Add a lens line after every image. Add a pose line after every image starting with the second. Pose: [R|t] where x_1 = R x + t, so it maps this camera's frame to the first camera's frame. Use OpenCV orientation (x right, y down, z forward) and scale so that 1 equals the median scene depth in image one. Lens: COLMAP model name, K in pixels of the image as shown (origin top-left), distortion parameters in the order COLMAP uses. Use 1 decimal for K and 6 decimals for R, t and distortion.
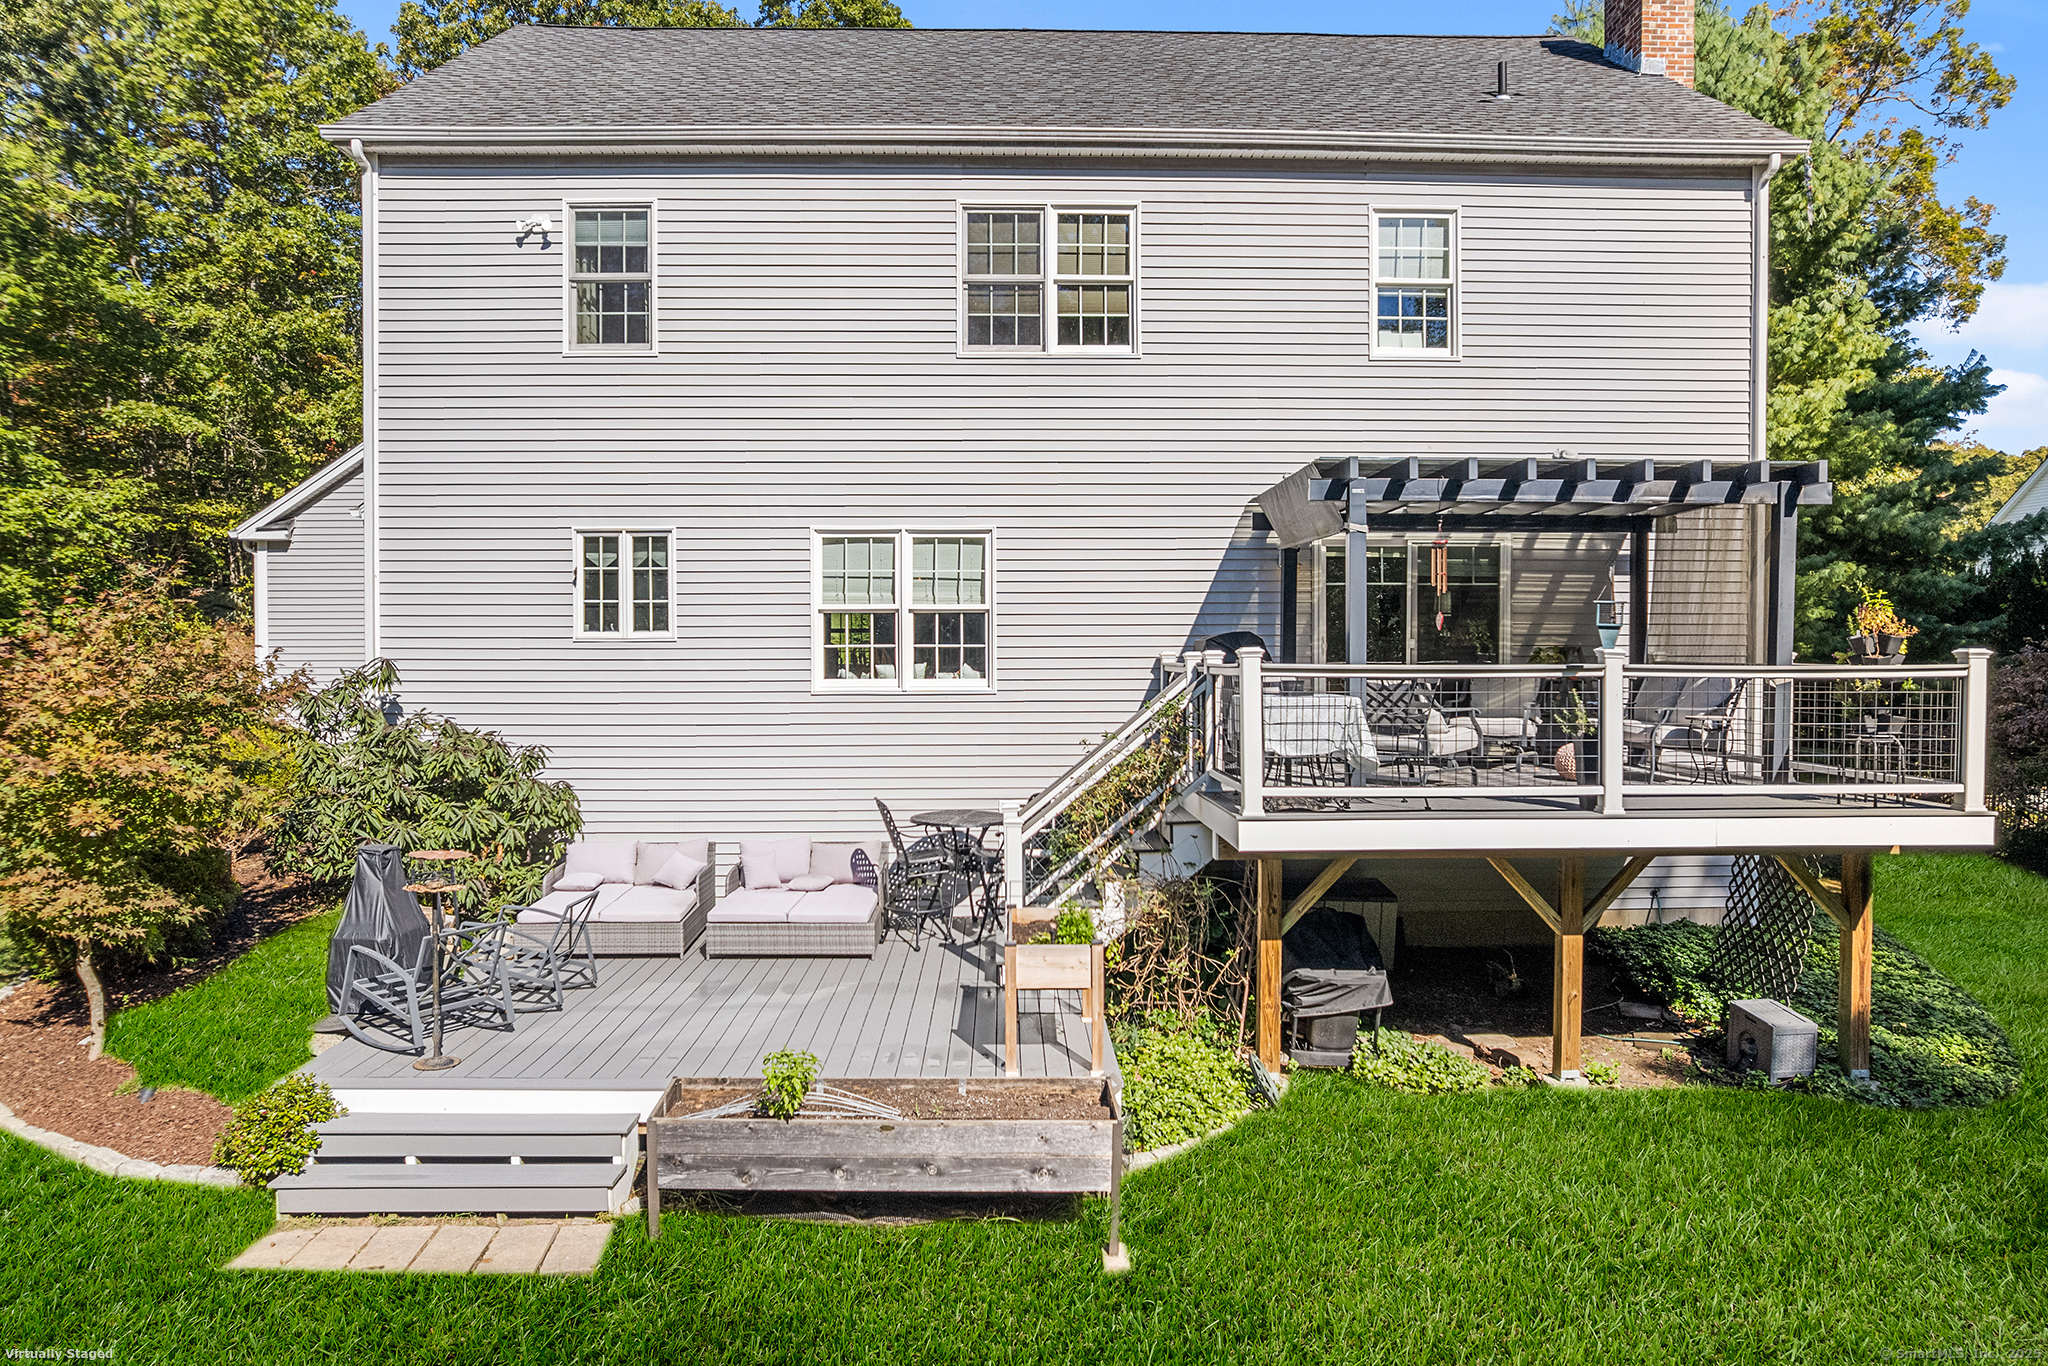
lens RADIAL K [[1345.3, 0, 1024.0], [0, 1345.3, 683.0], [0, 0, 1]] dist [-0.059934, 0.053765]
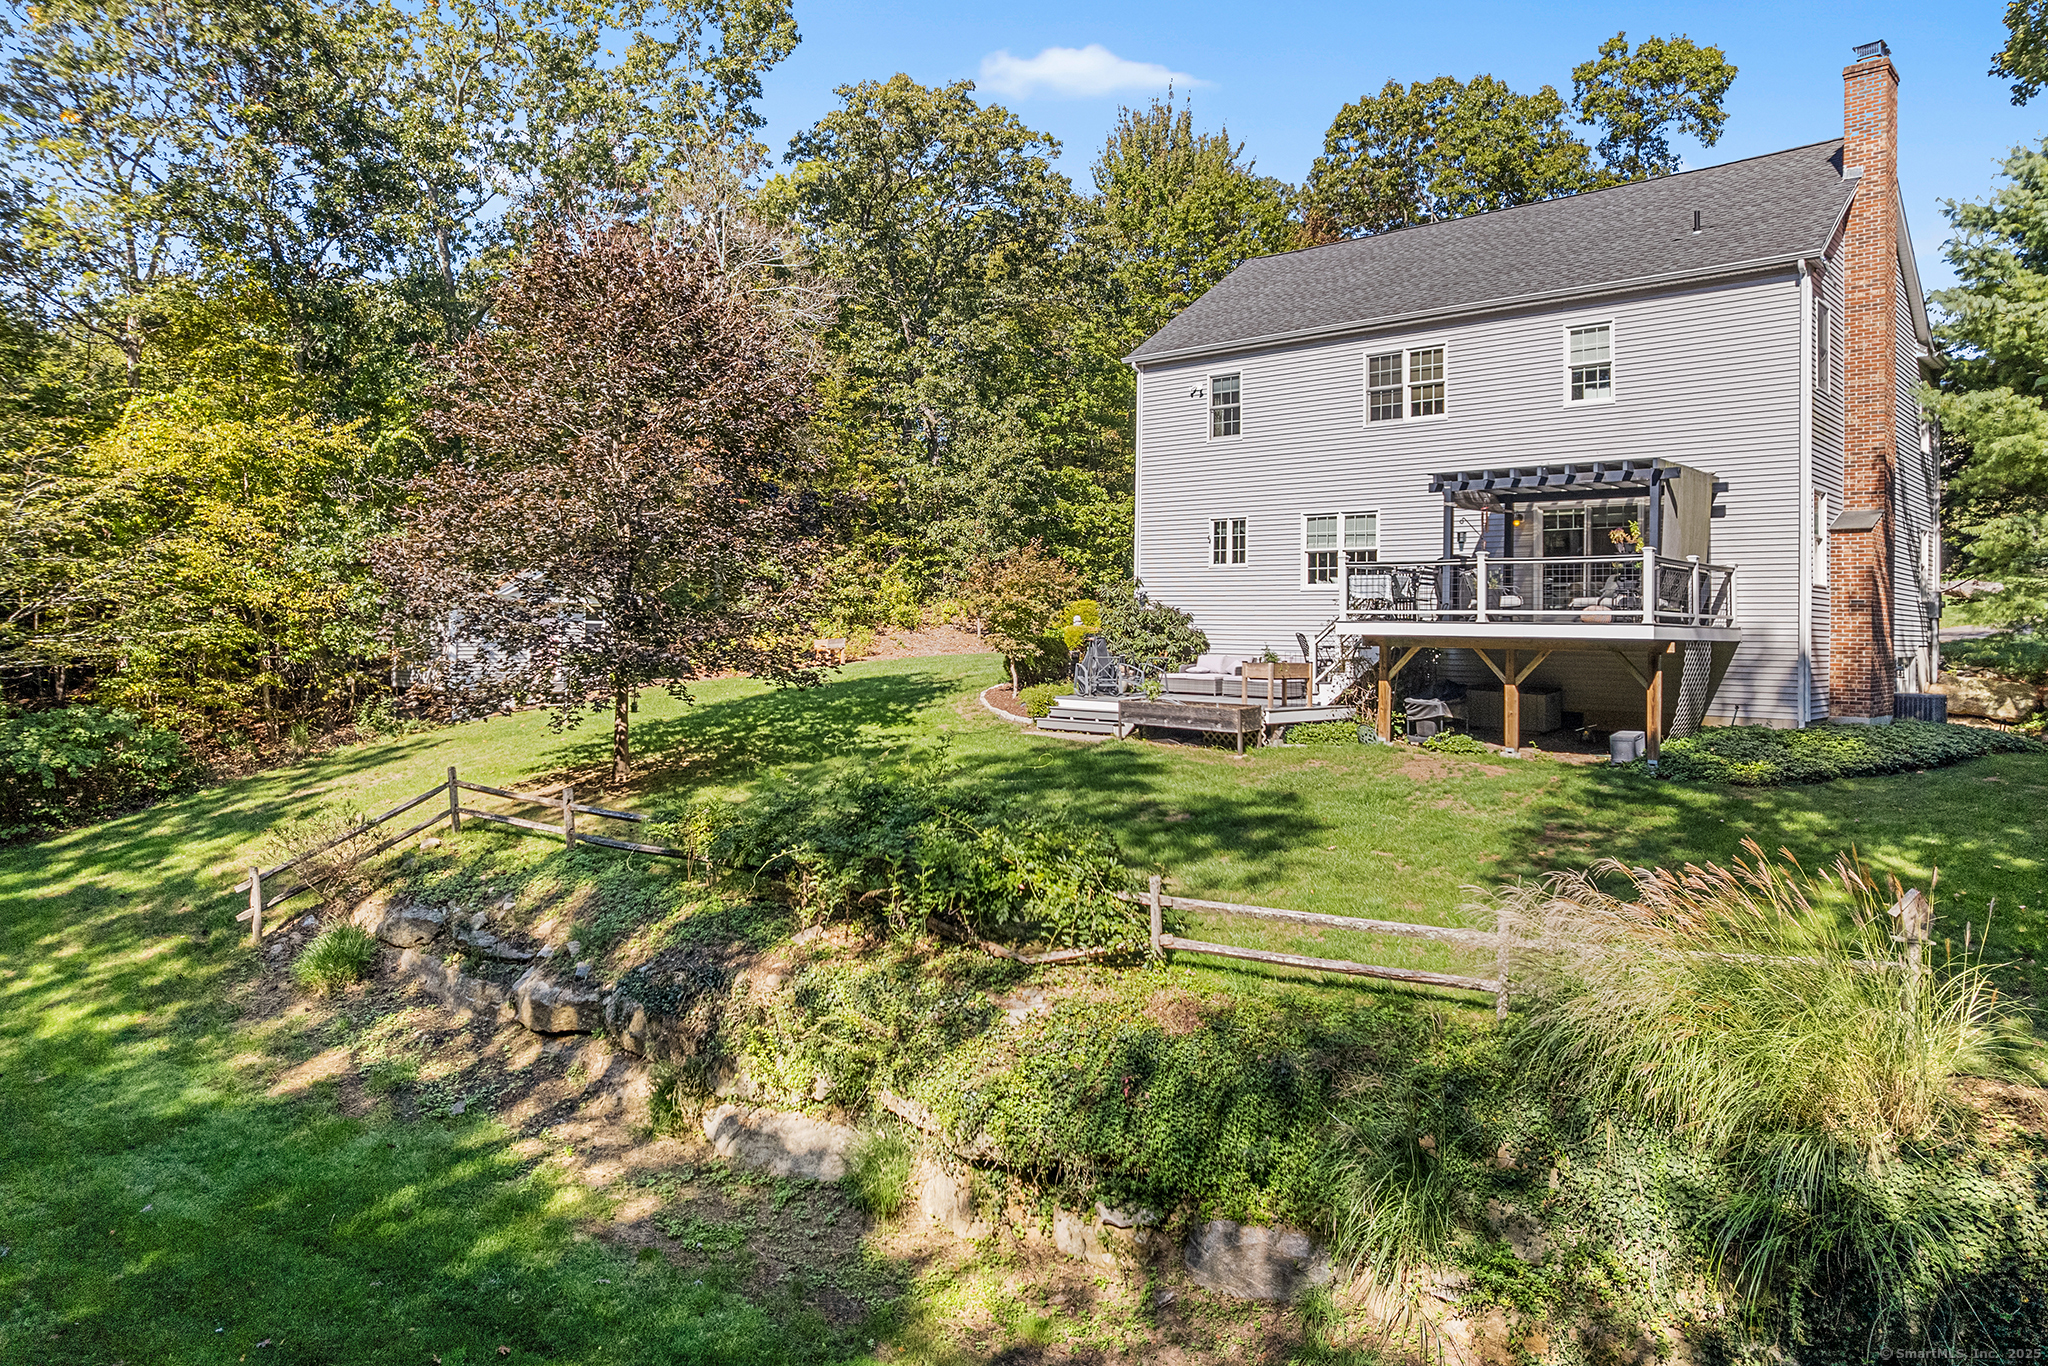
lens RADIAL K [[1345.3, 0, 1024.0], [0, 1345.3, 683.0], [0, 0, 1]] dist [-0.059934, 0.053765]
pose [[0.720953, 0.036483, -0.692023, 1.024022], [-0.025628, 0.999334, 0.025985, 0.112300], [0.692510, -0.000999, 0.721408, -0.867198]]
